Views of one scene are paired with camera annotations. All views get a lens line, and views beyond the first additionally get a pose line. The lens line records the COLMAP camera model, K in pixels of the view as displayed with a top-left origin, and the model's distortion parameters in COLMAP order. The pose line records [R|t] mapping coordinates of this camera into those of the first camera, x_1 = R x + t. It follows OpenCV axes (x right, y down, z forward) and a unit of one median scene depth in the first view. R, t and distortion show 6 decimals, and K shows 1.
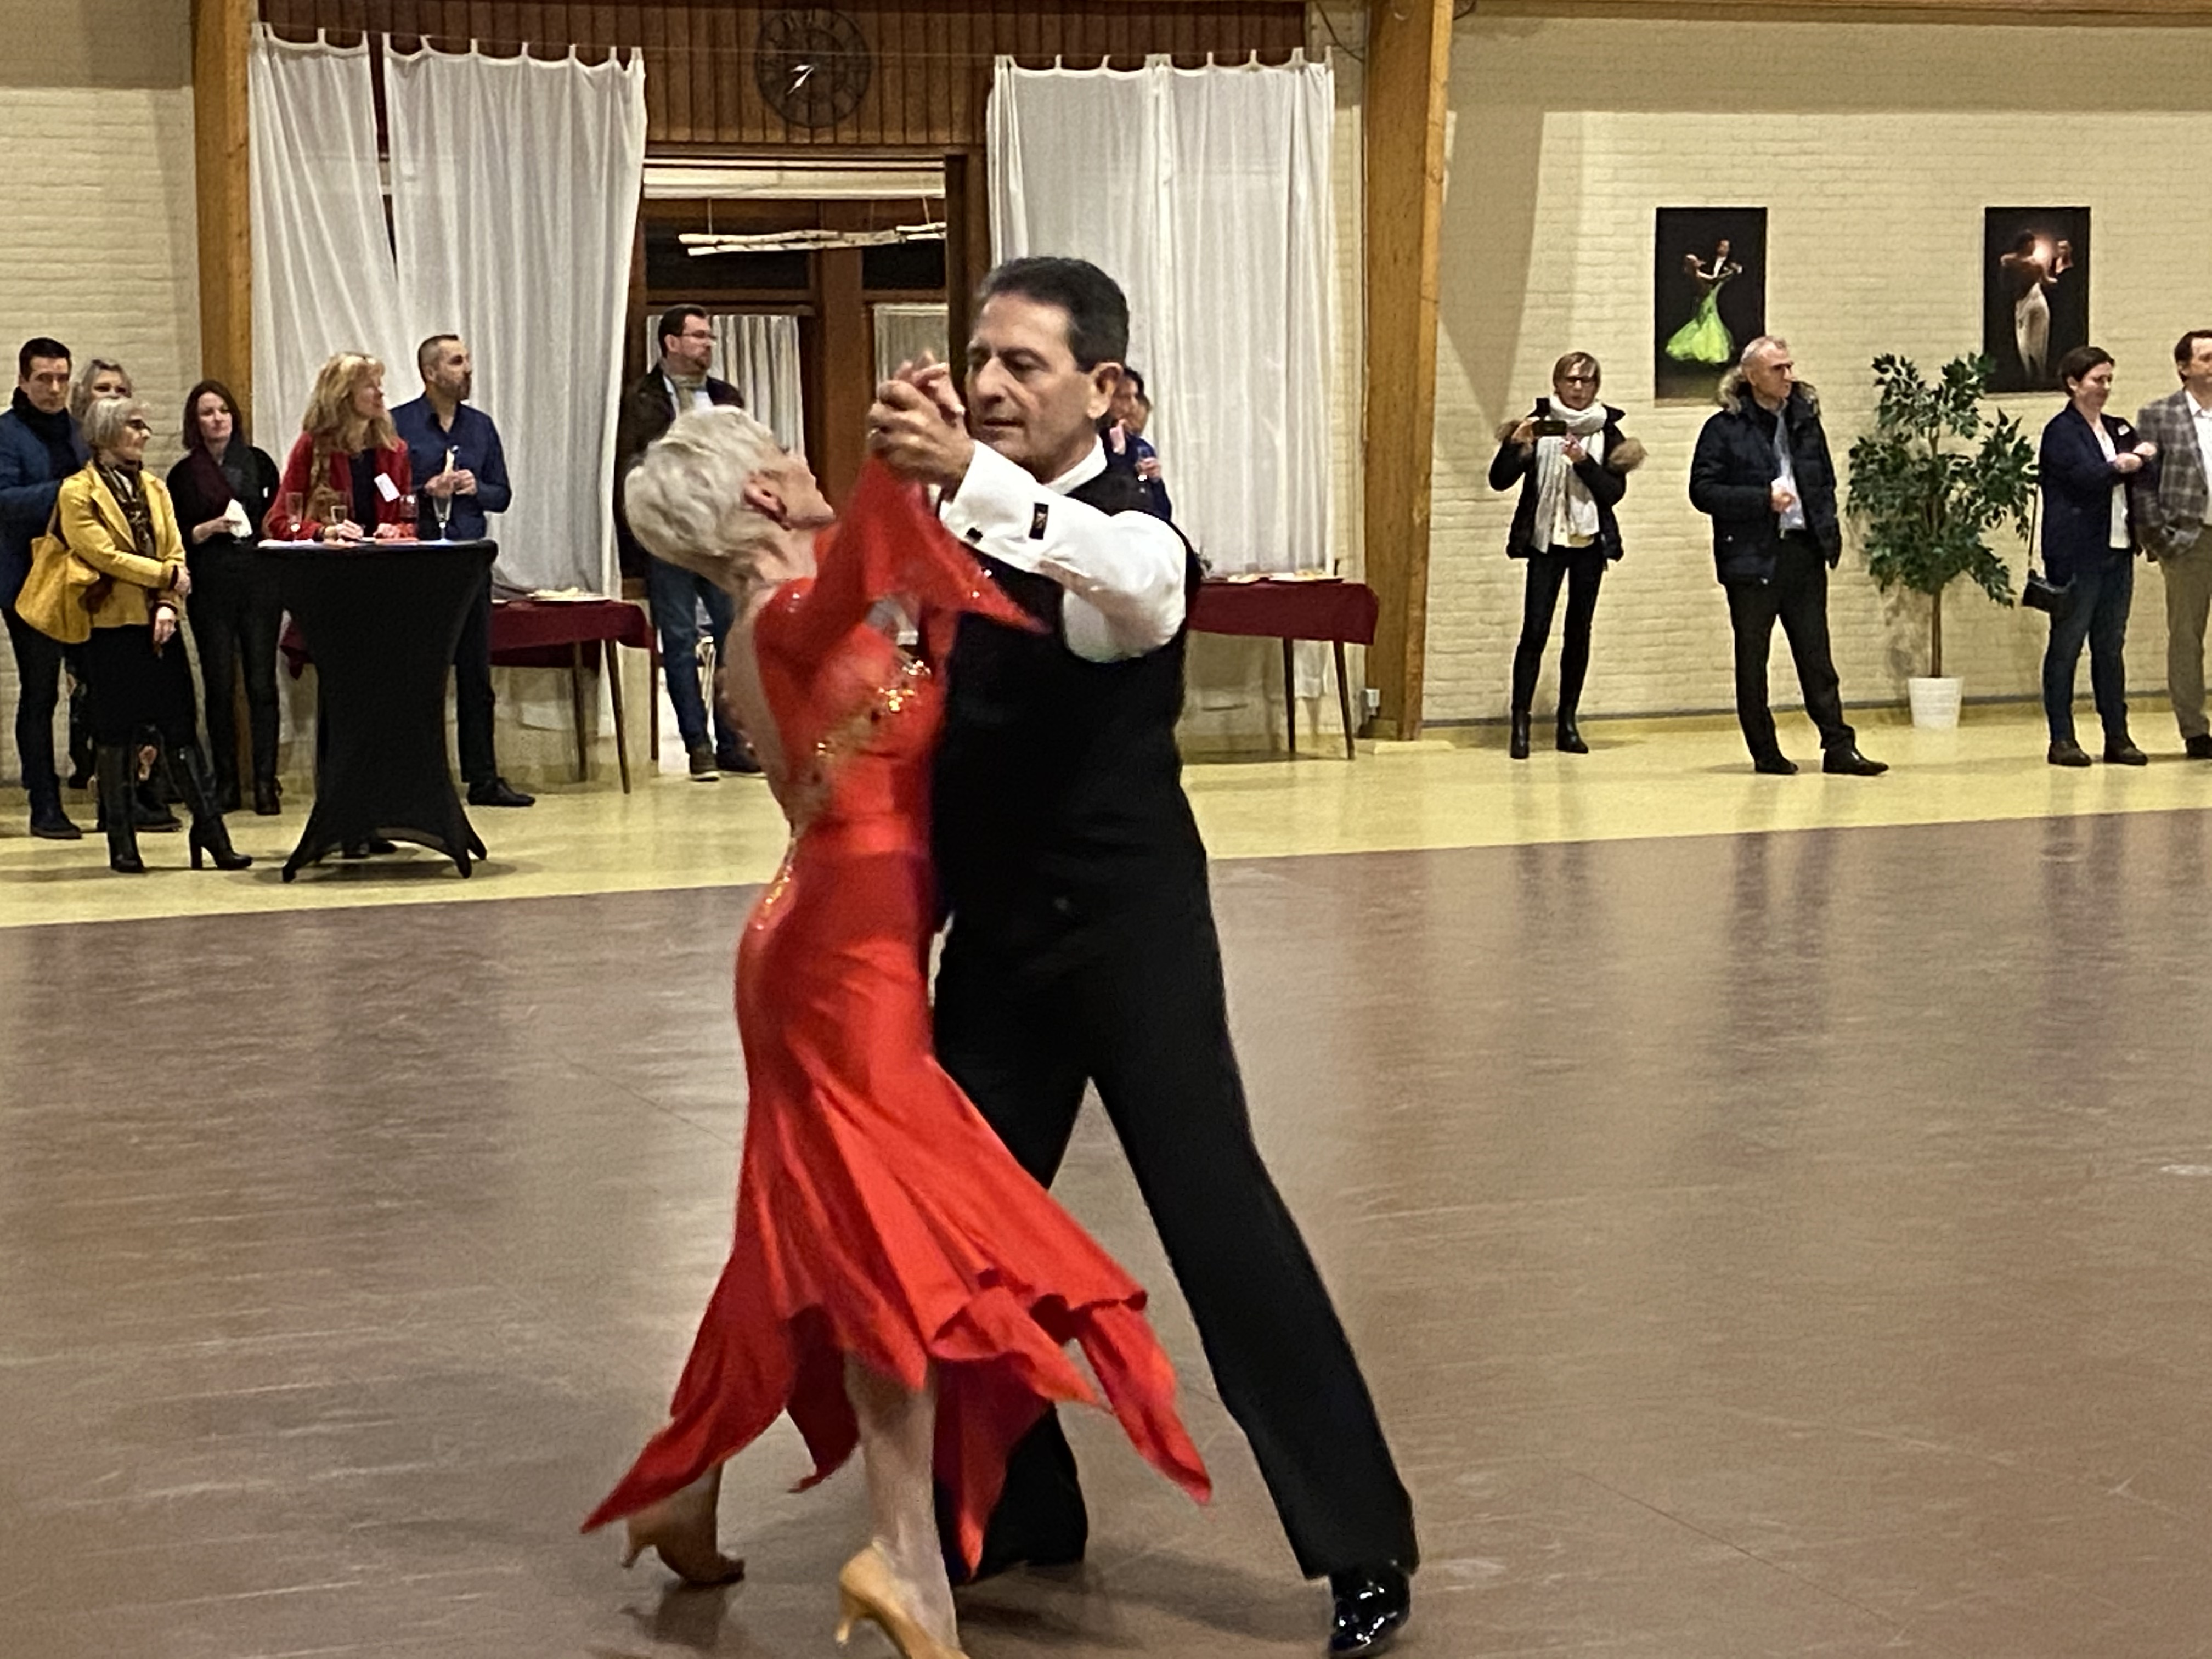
lens RADIAL K [[4550.8, 0, 1102.6], [0, 4550.8, 826.3], [0, 0, 1]] dist [0.065859, 0.296159]
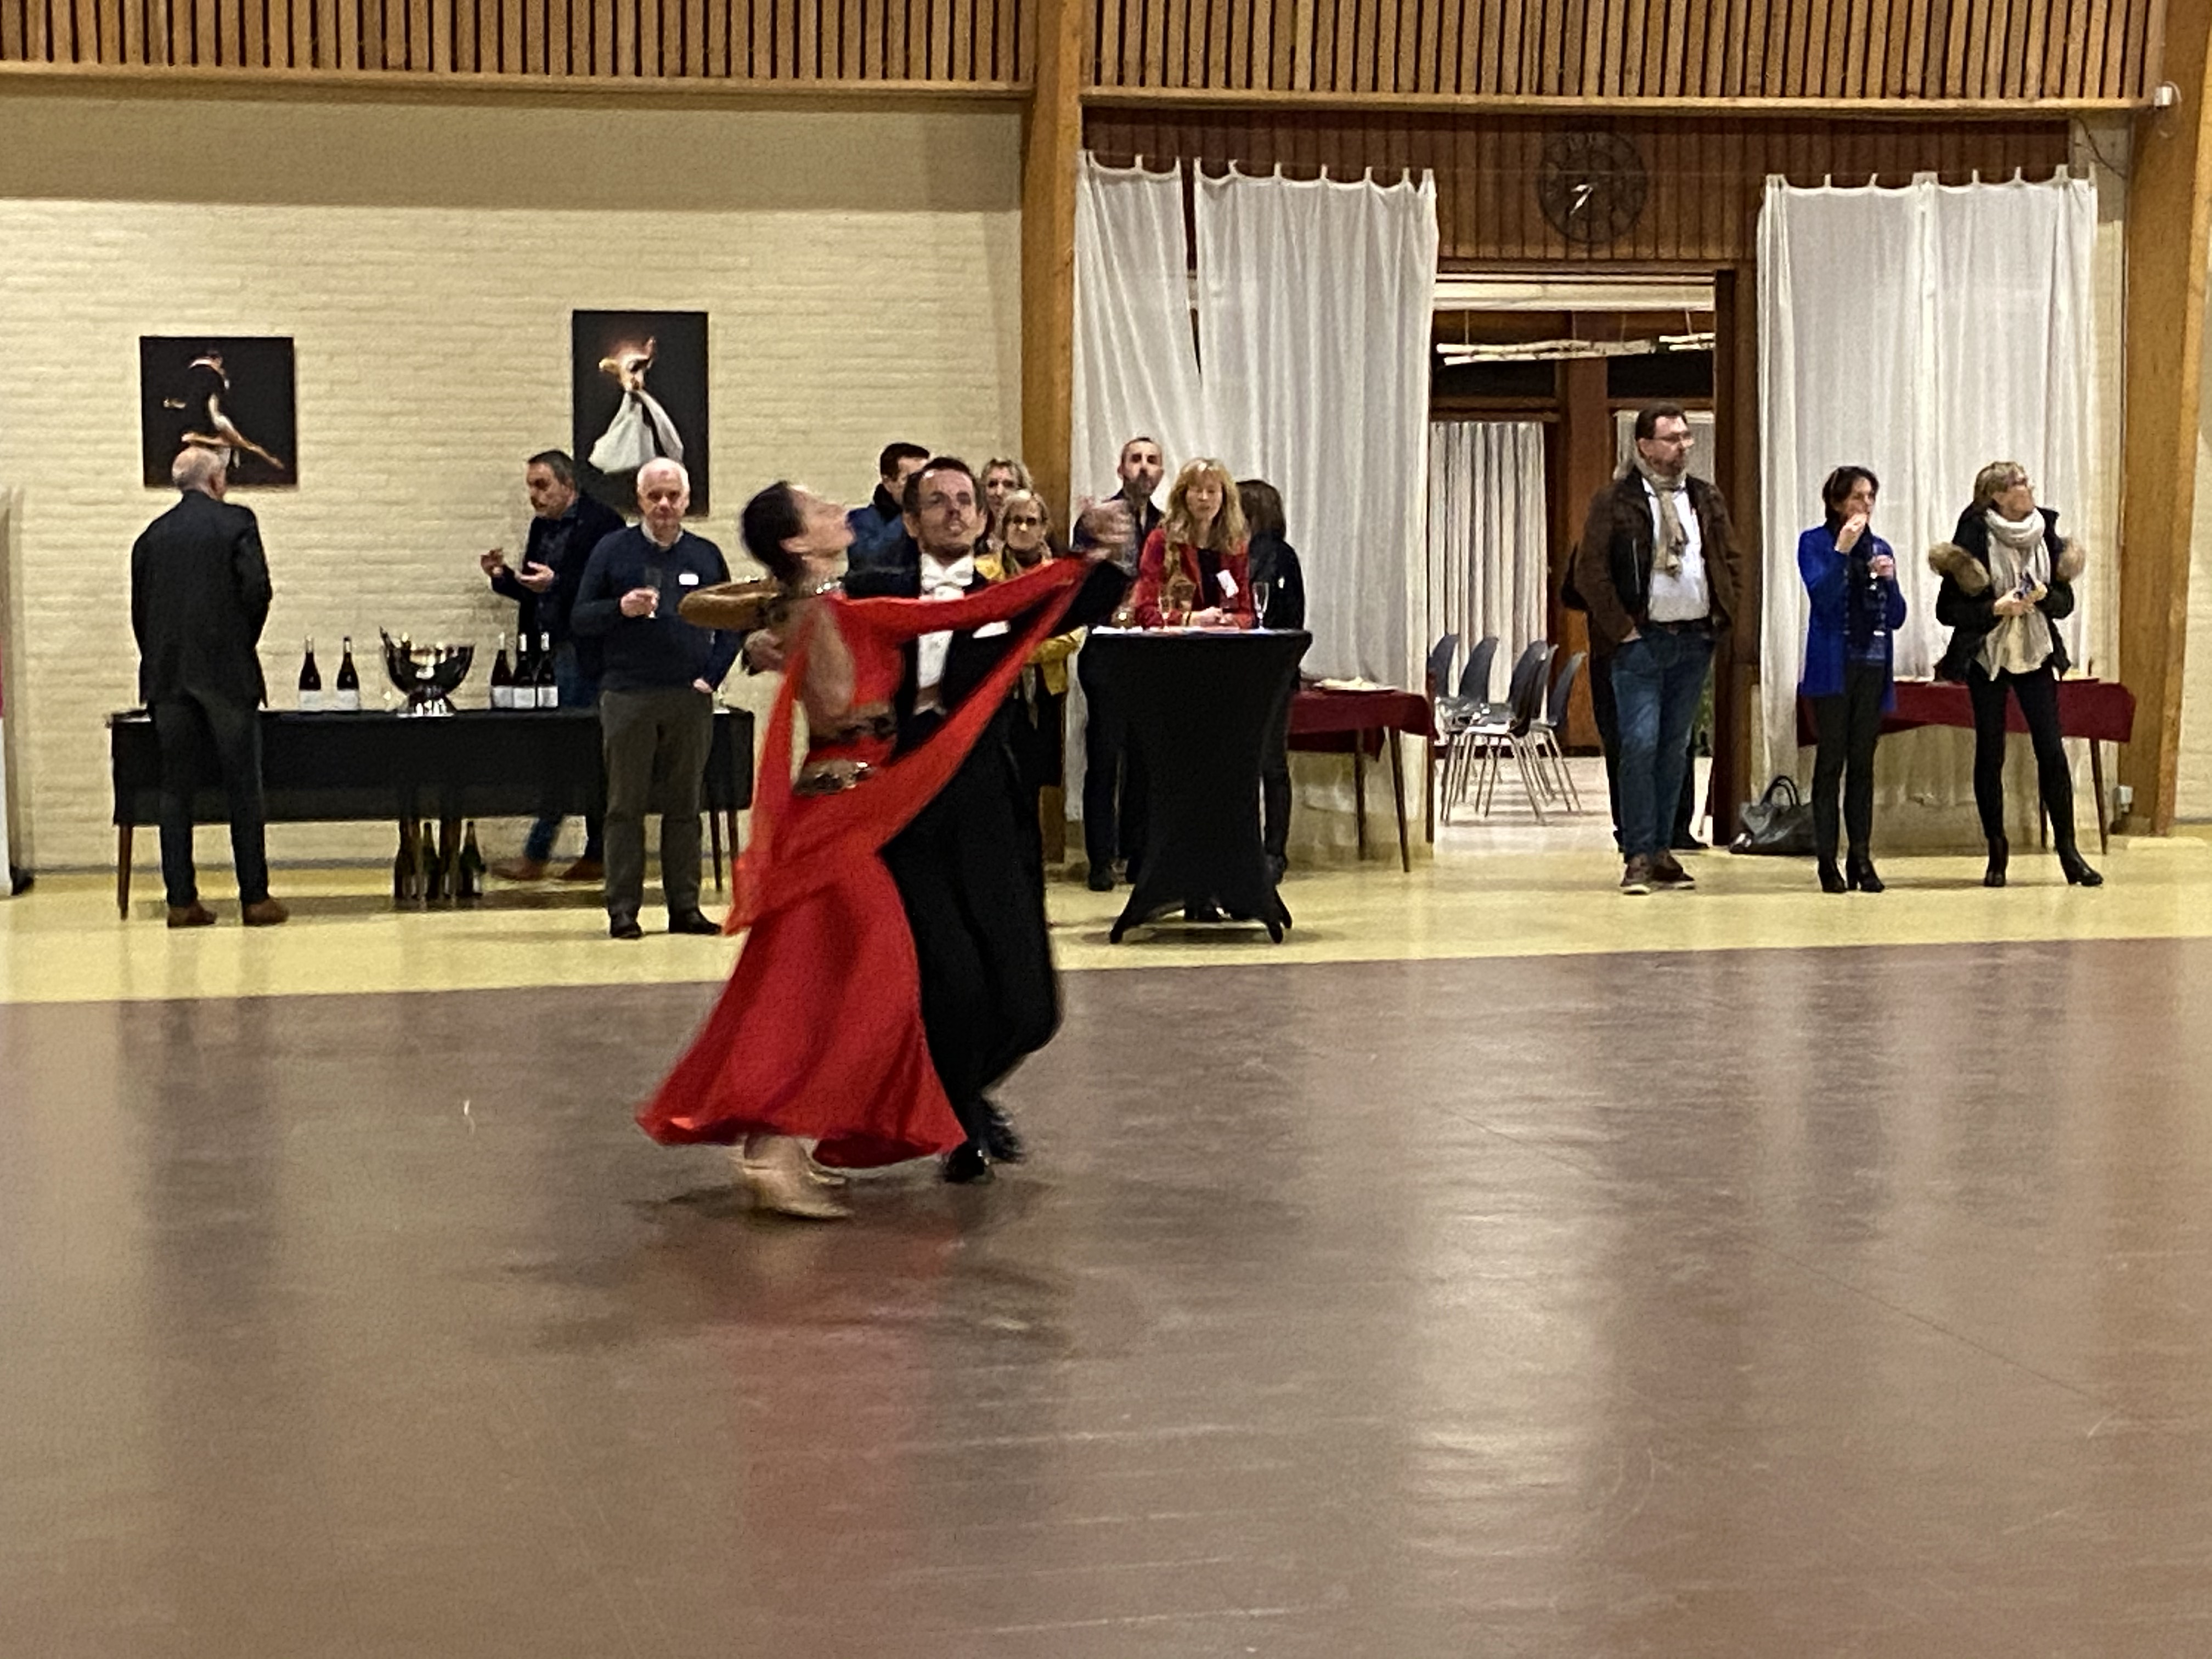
lens RADIAL K [[4550.8, 0, 1102.6], [0, 4550.8, 826.3], [0, 0, 1]] dist [0.065859, 0.296159]
pose [[0.989526, 0.018496, -0.143163, -0.021883], [-0.021813, 0.999528, -0.021634, 0.006321], [0.142696, 0.024530, 0.989463, -0.054313]]
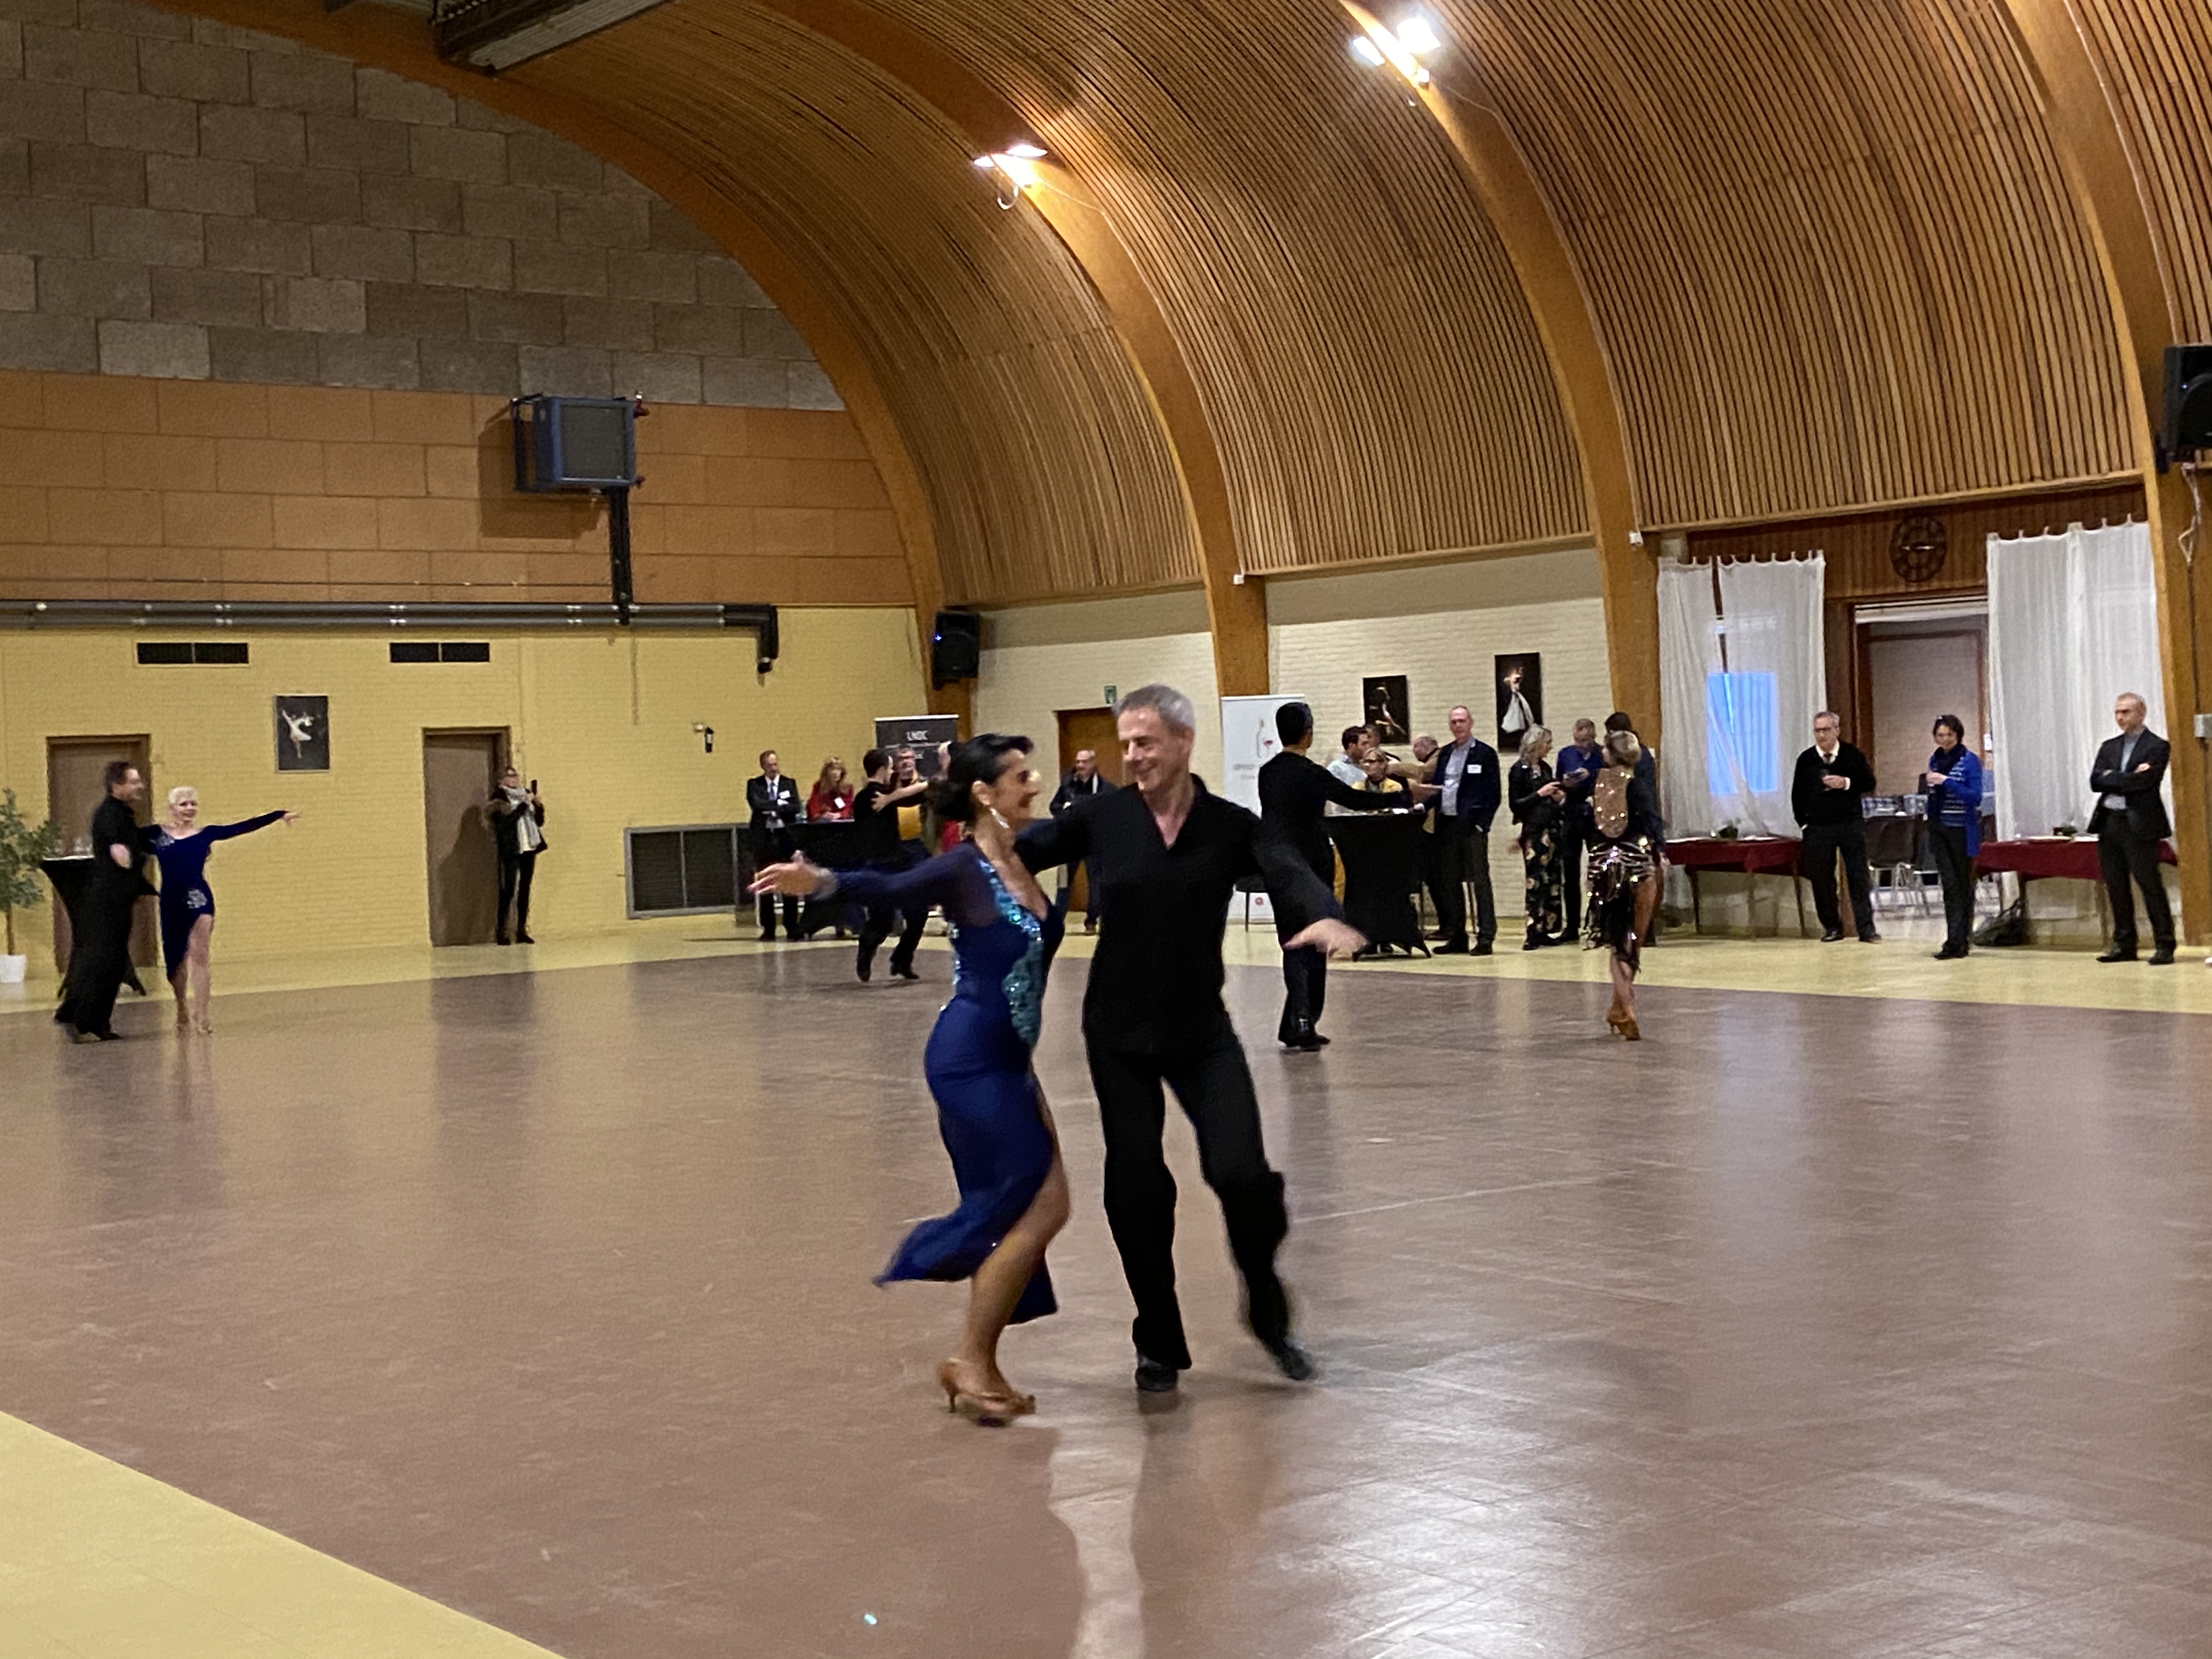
lens RADIAL K [[3139.9, 0, 1097.6], [0, 3139.9, 825.1], [0, 0, 1]] dist [0.121976, -0.135949]
pose [[0.255252, 0.023782, -0.966582, 1.066010], [-0.054794, 0.998447, 0.010097, -0.052599], [0.965321, 0.050386, 0.256159, 0.373338]]
